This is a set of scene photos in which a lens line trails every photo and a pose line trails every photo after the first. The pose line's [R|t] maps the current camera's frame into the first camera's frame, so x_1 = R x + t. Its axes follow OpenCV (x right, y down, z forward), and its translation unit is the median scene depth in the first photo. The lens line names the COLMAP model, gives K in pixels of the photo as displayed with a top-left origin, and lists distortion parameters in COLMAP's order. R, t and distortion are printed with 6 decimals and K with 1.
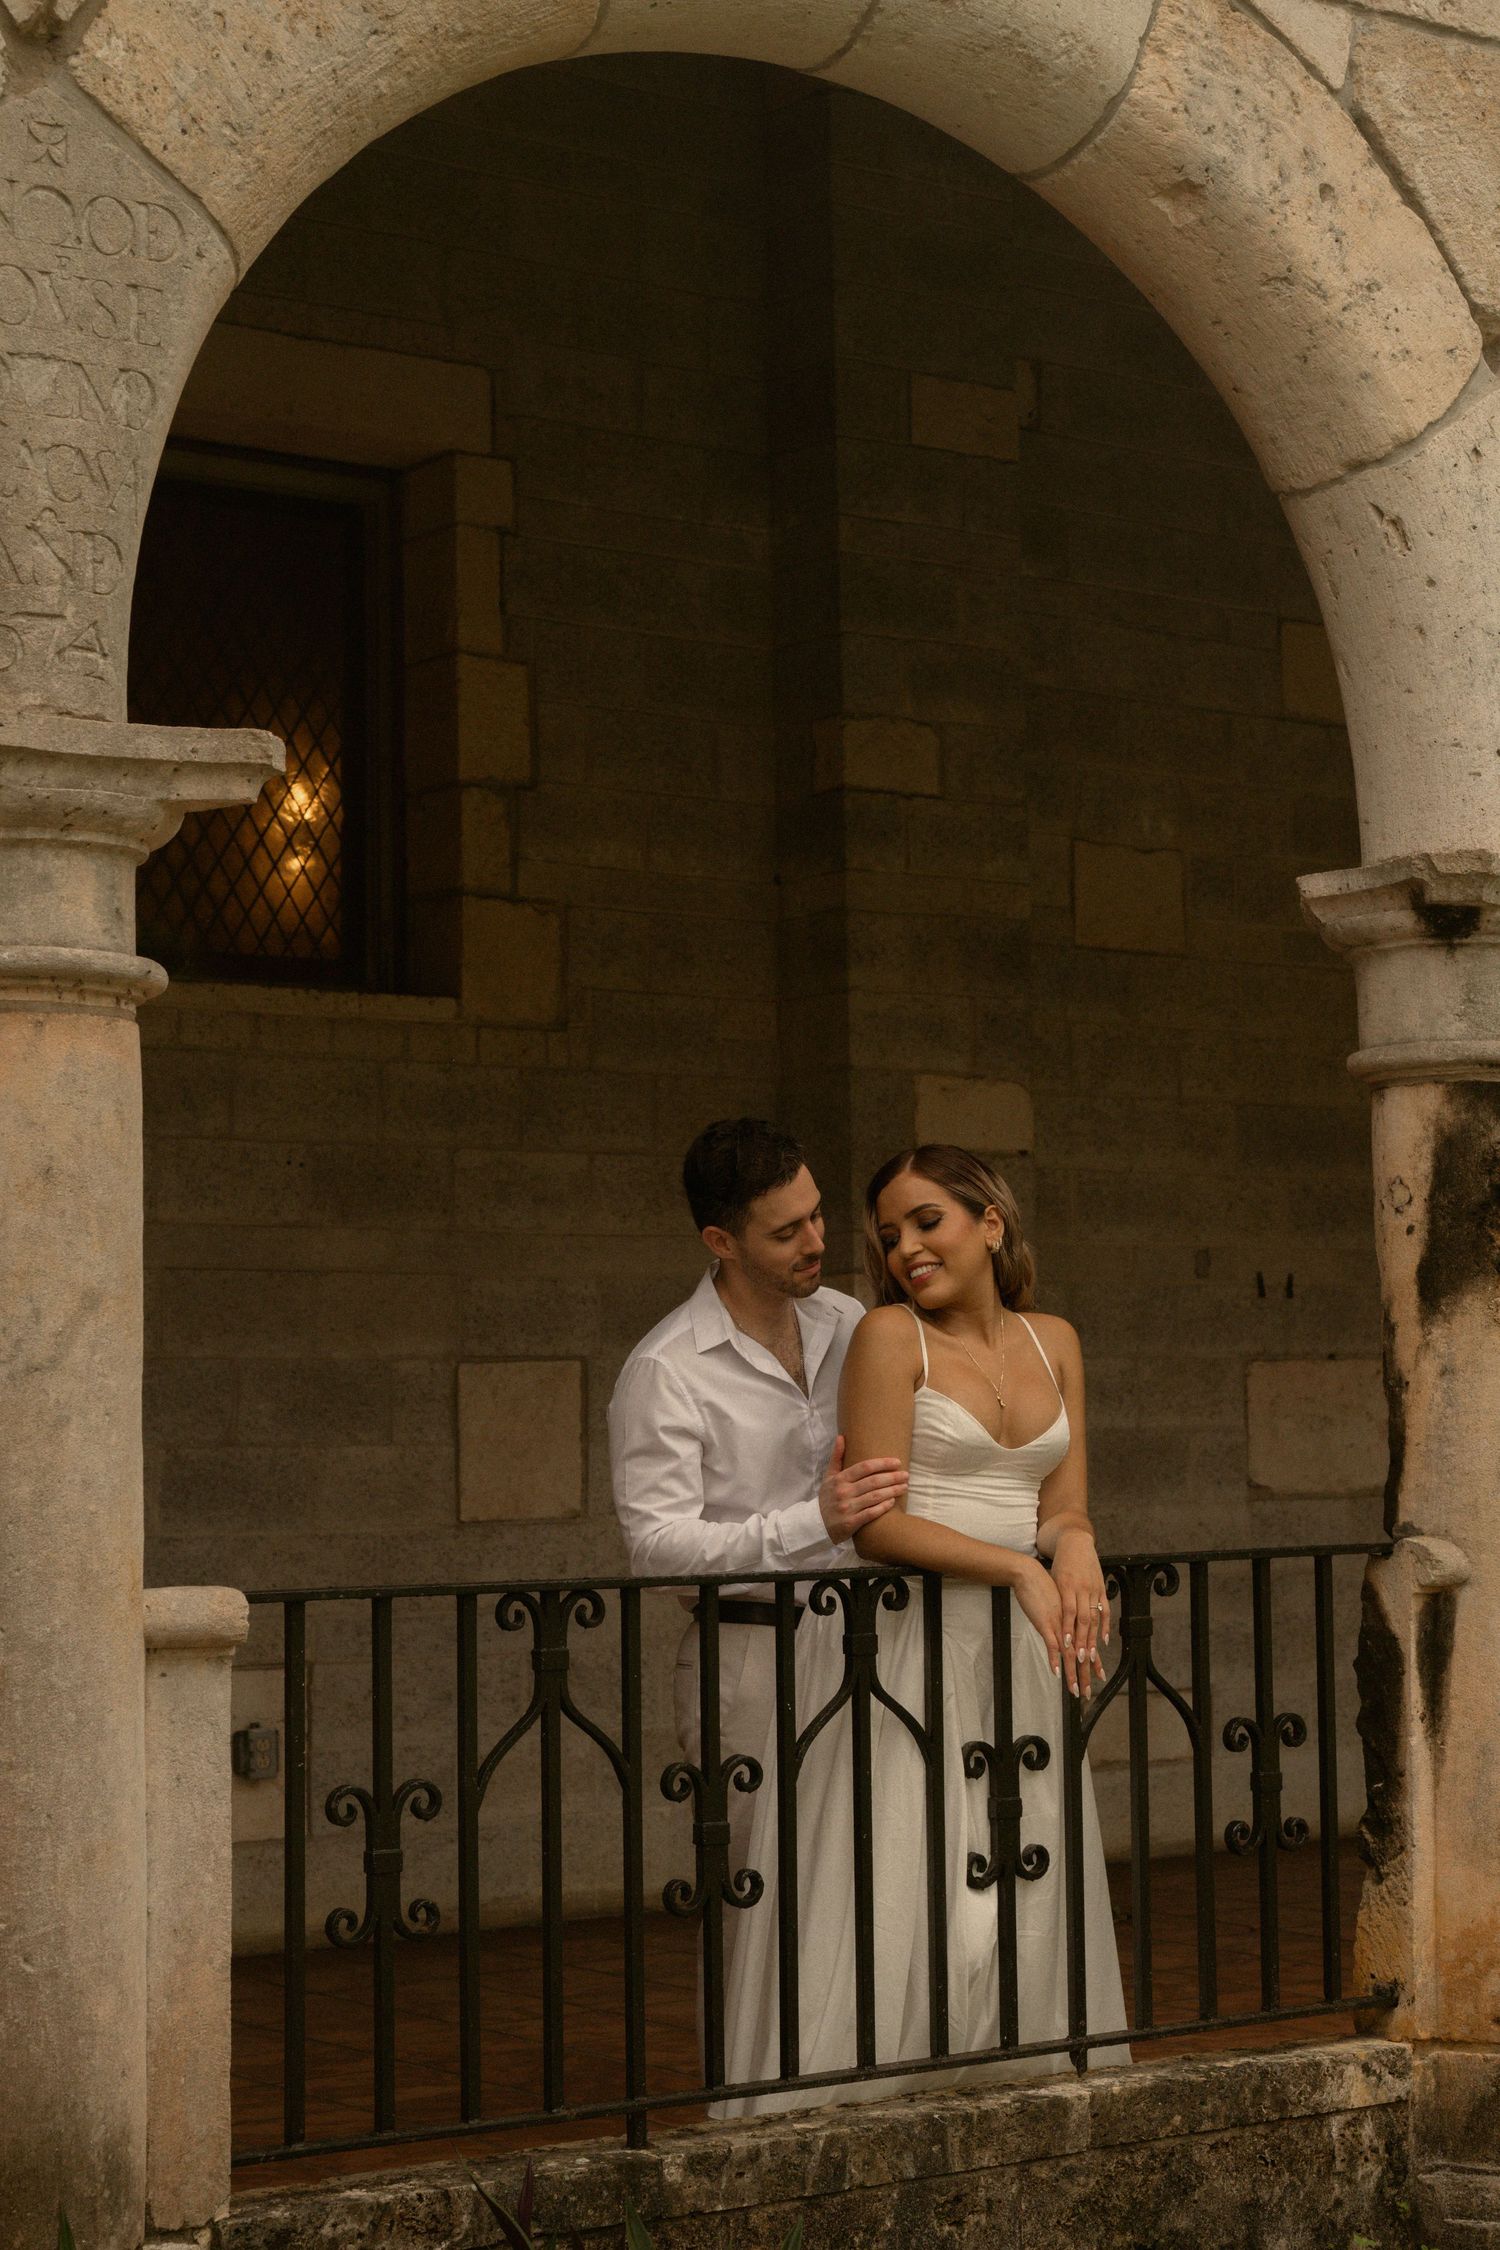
lens RADIAL K [[3934.6, 0, 748.4], [0, 3934.6, 1190.5], [0, 0, 1]] dist [0.008368, 0.176995]
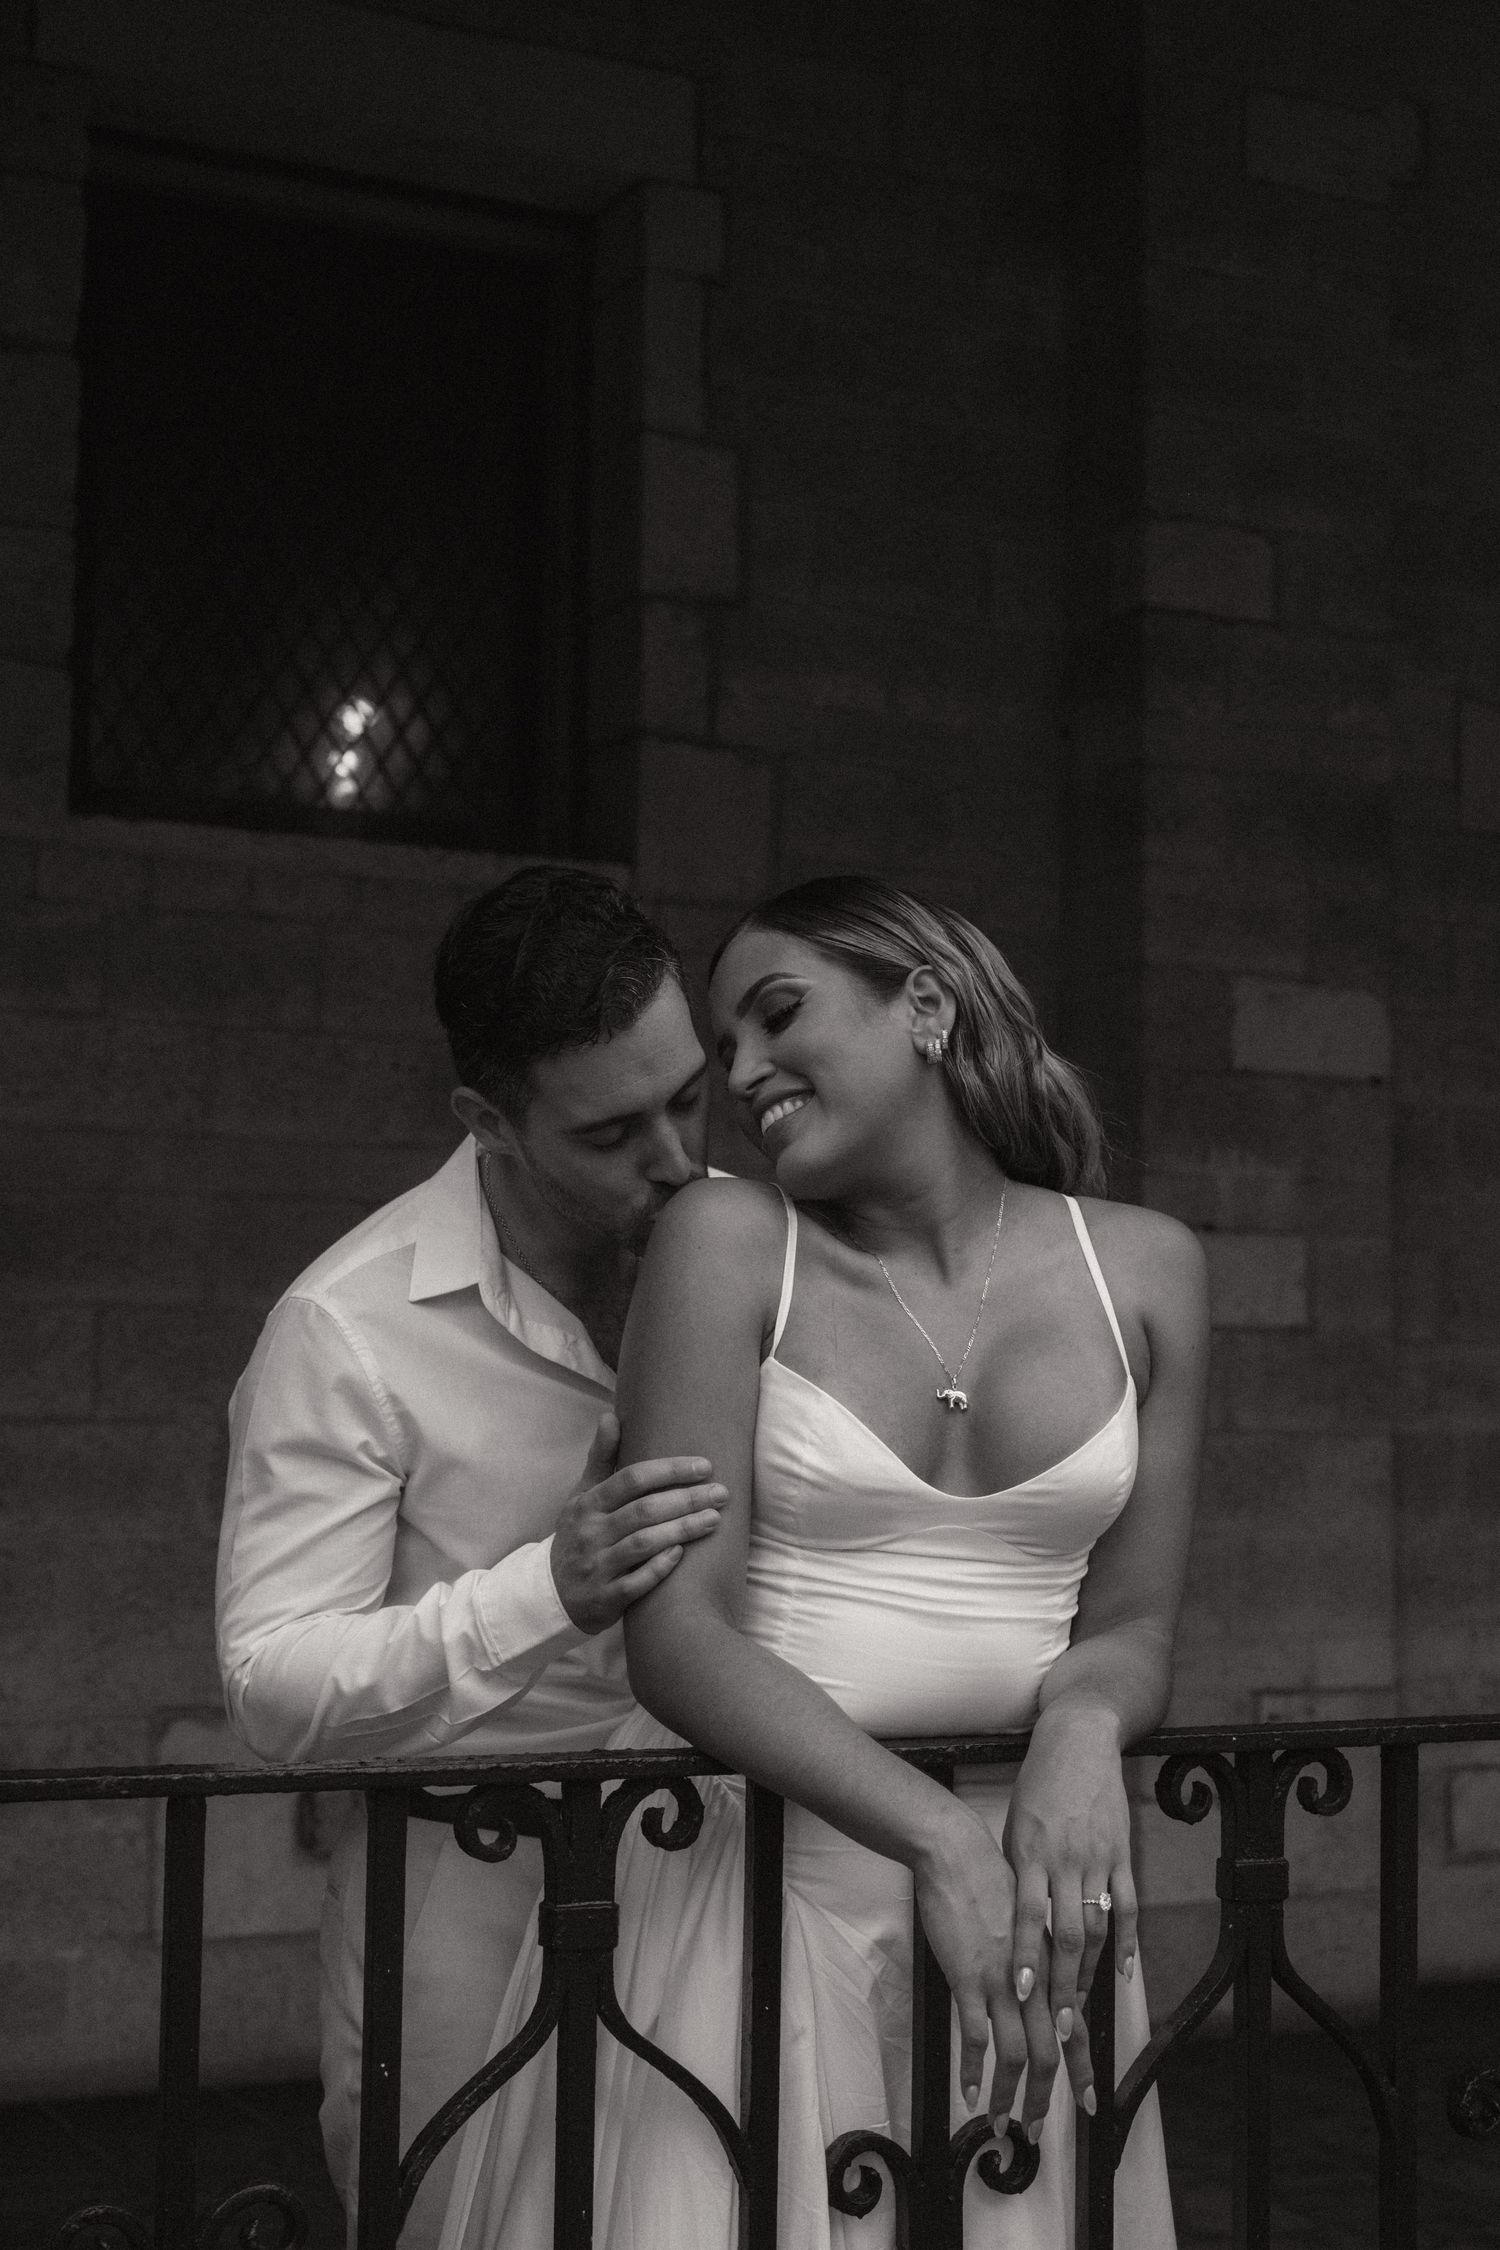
lens RADIAL K [[3262.1, 0, 750.0], [0, 3262.1, 1125.0], [0, 0, 1]] dist [0.021482, -0.011815]
pose [[0.984479, 0.015705, -0.174801, 0.064199], [-0.020259, 0.999500, -0.024296, 0.018317], [0.174332, 0.027461, 0.984304, 0.360335]]
